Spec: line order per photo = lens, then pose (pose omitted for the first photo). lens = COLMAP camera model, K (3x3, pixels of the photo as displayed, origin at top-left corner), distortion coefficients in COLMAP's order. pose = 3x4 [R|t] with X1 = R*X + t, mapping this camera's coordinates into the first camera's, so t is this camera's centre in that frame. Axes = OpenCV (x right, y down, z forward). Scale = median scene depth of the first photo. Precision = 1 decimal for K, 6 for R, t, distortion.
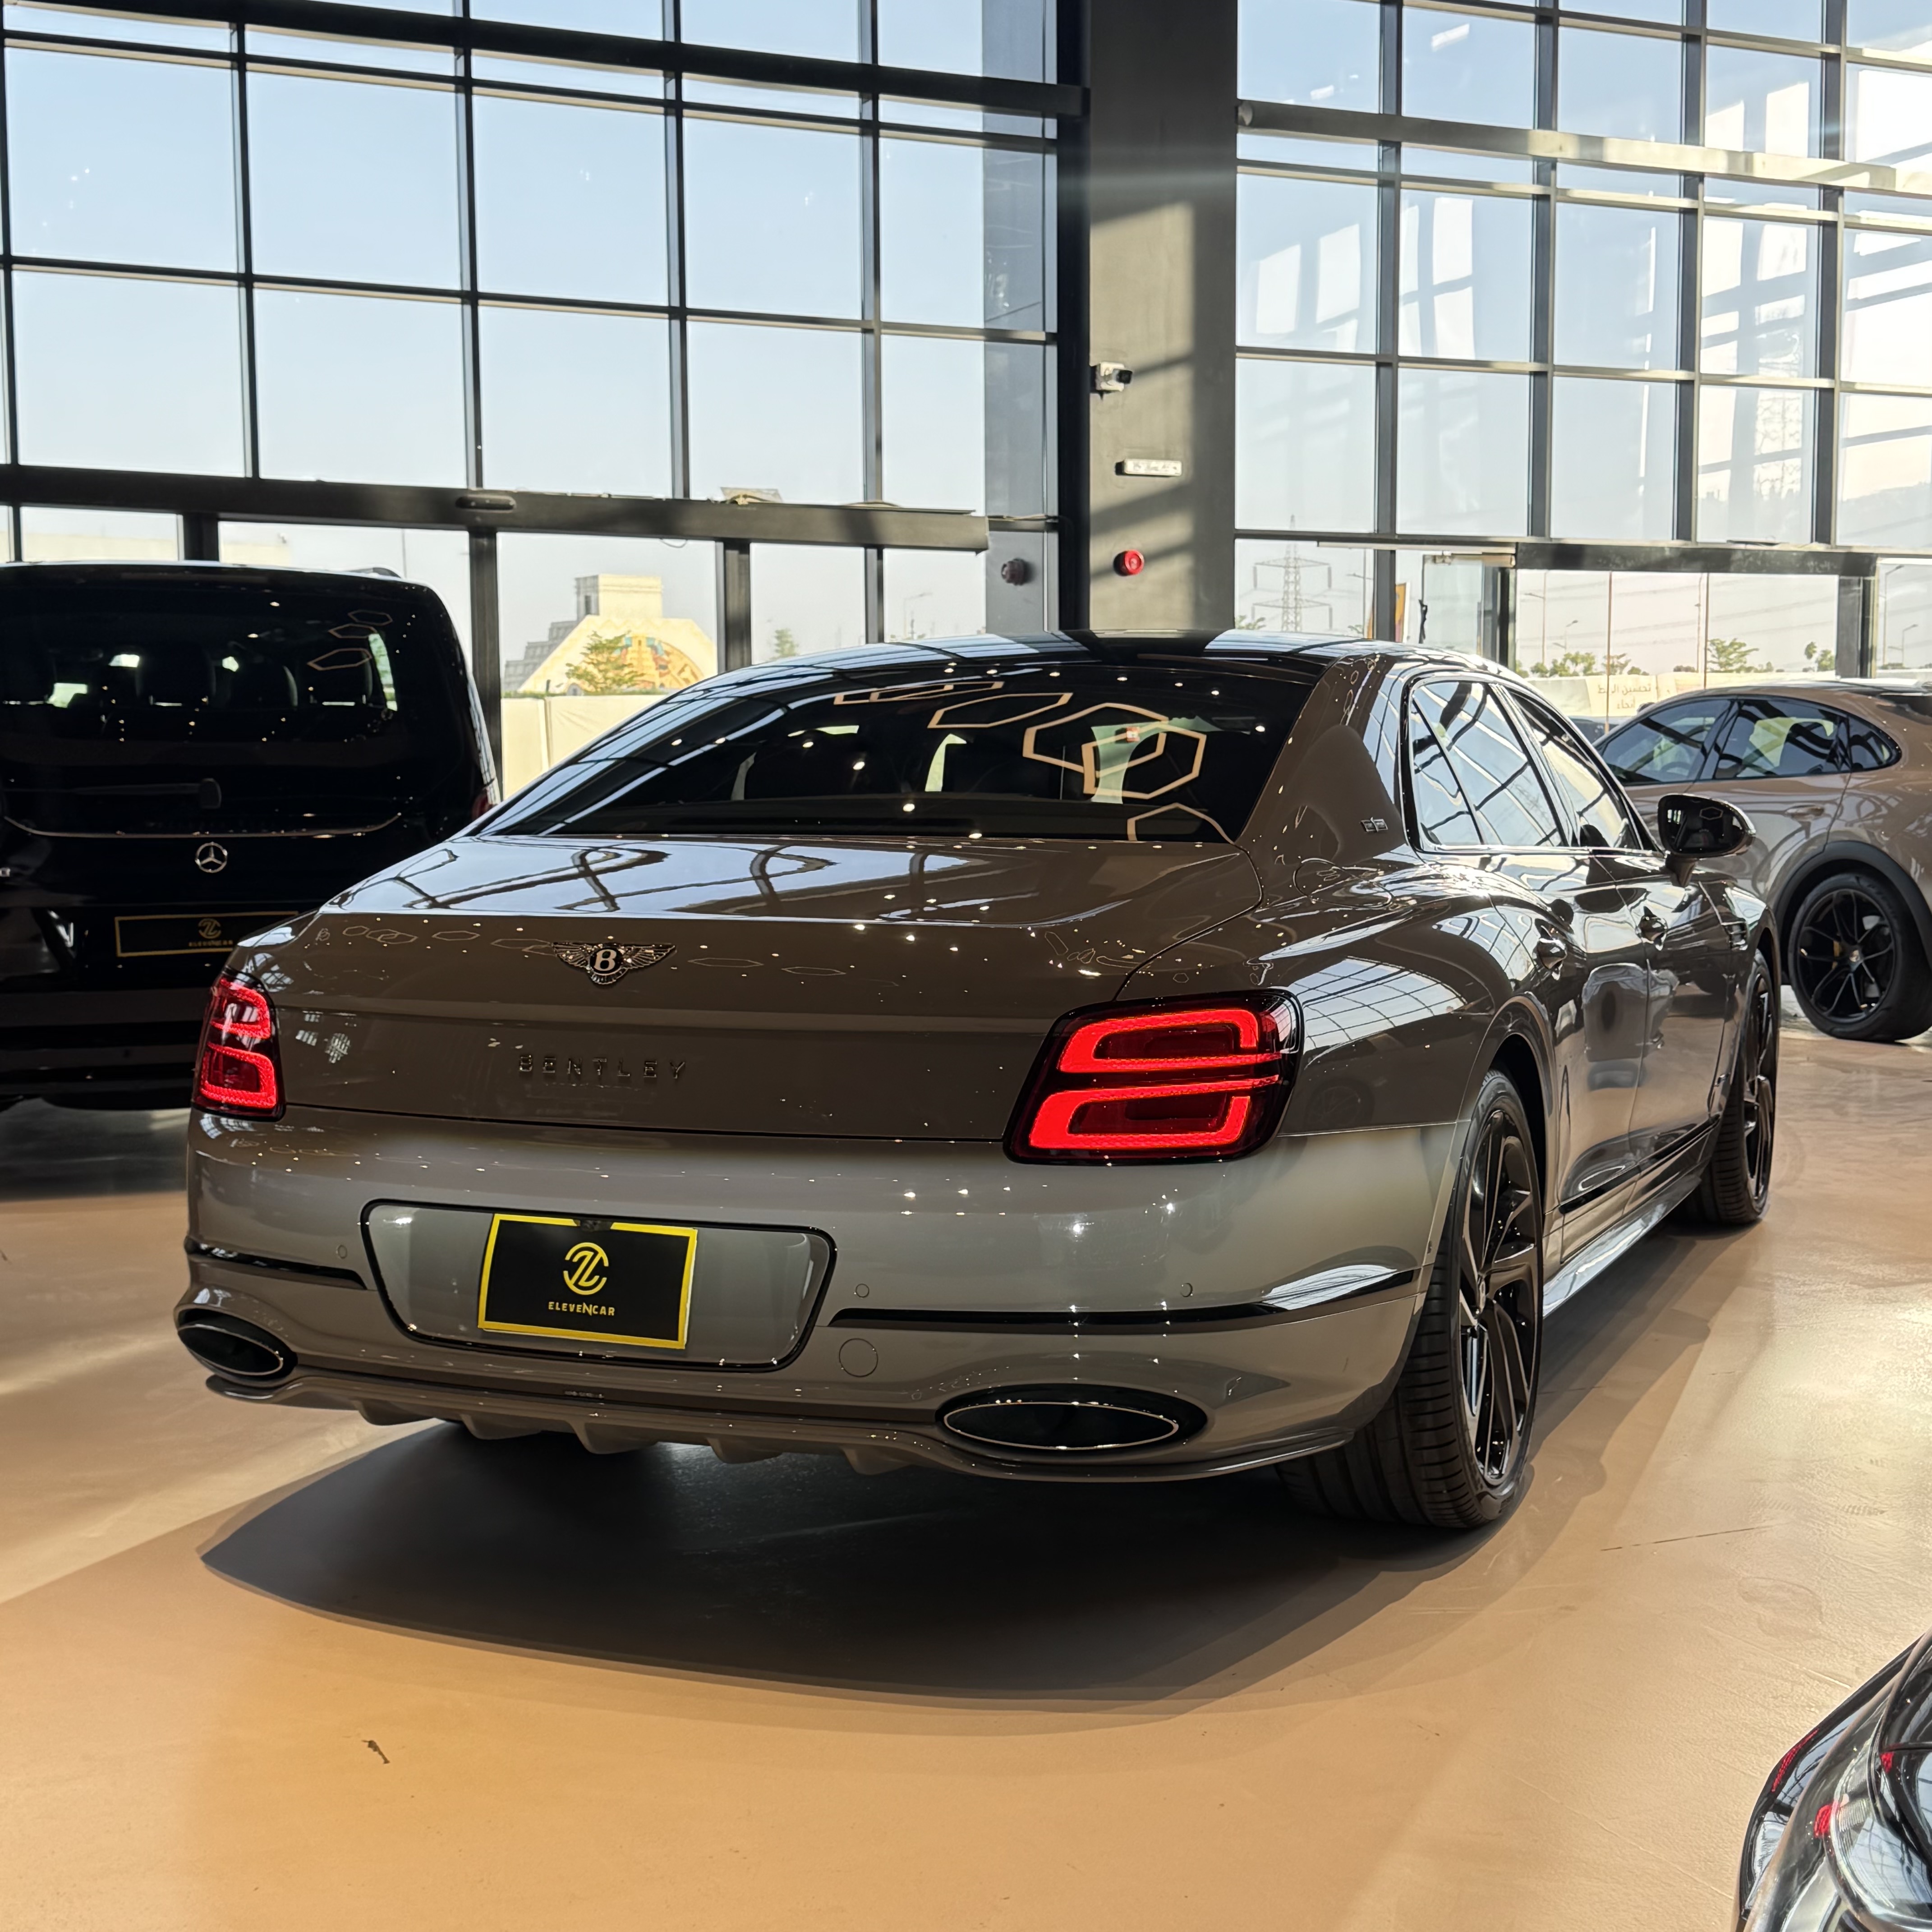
lens RADIAL K [[2724.1, 0, 972.1], [0, 2724.1, 973.0], [0, 0, 1]] dist [0.091044, -0.070950]
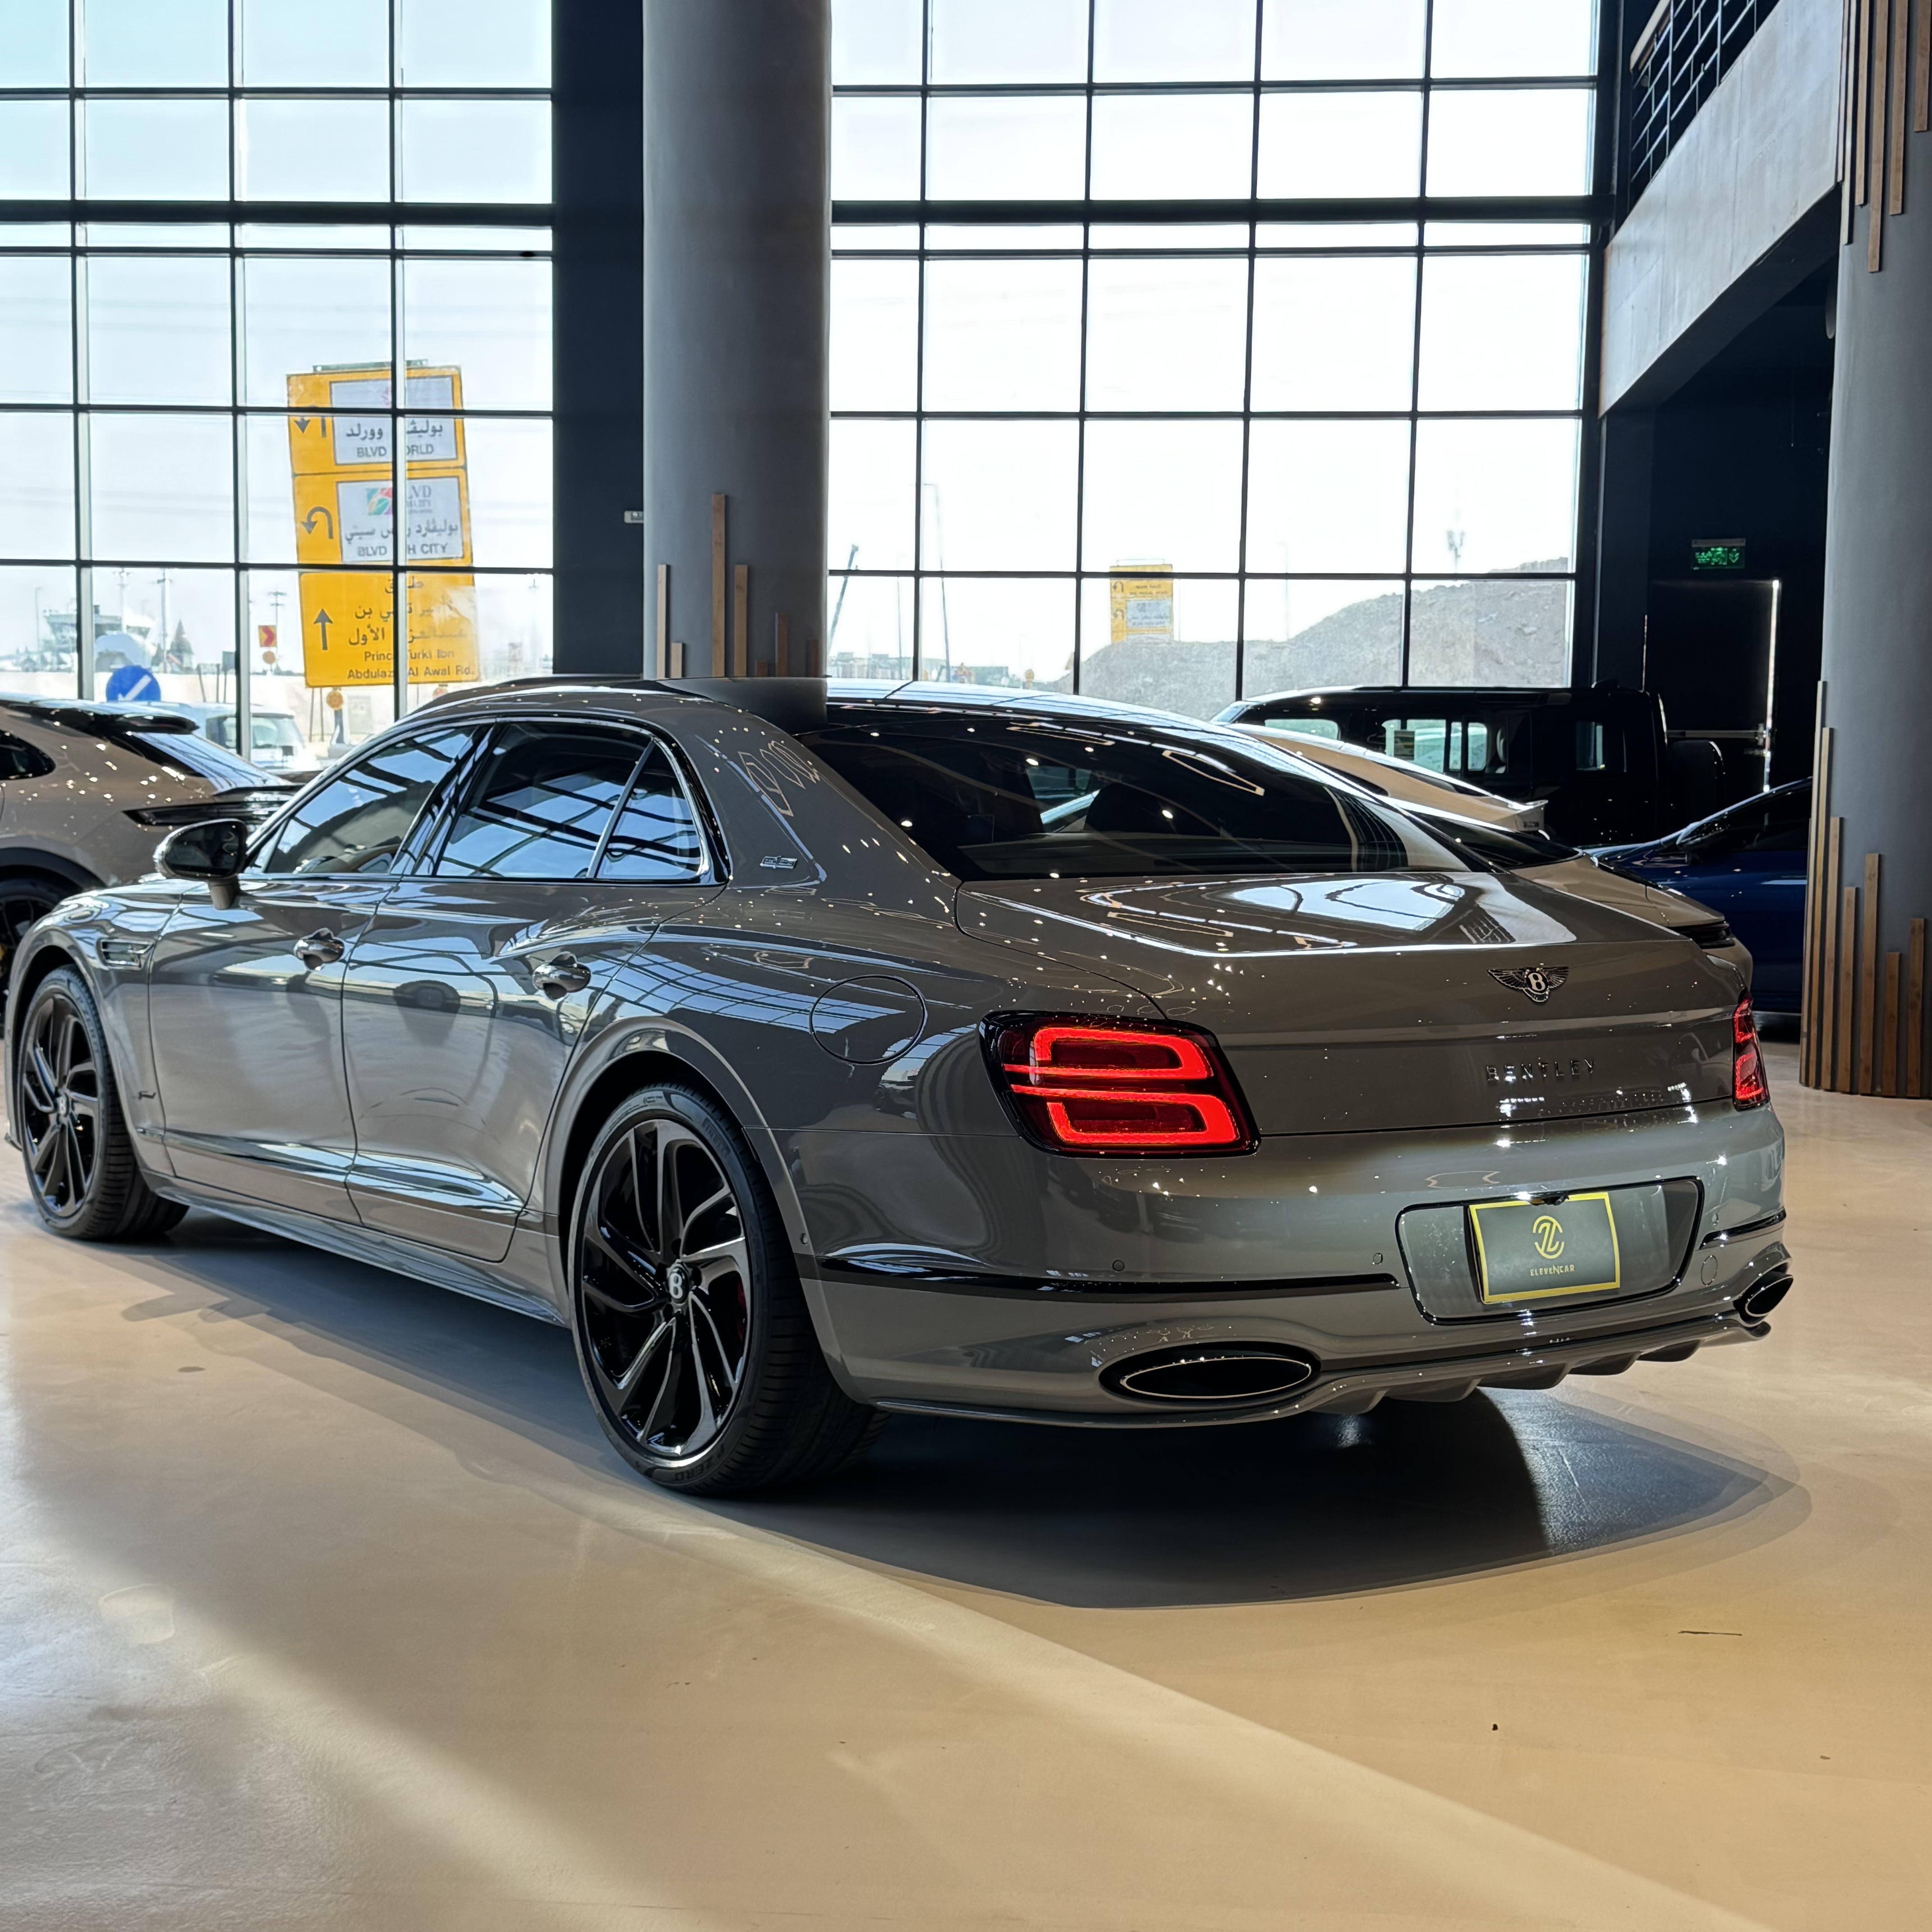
lens RADIAL K [[2724.1, 0, 972.1], [0, 2724.1, 973.0], [0, 0, 1]] dist [0.091044, -0.070950]
pose [[0.506396, -0.045155, 0.861118, -1.160356], [0.039926, 0.998785, 0.028895, -0.047627], [-0.861376, 0.019748, 0.507583, 0.534797]]
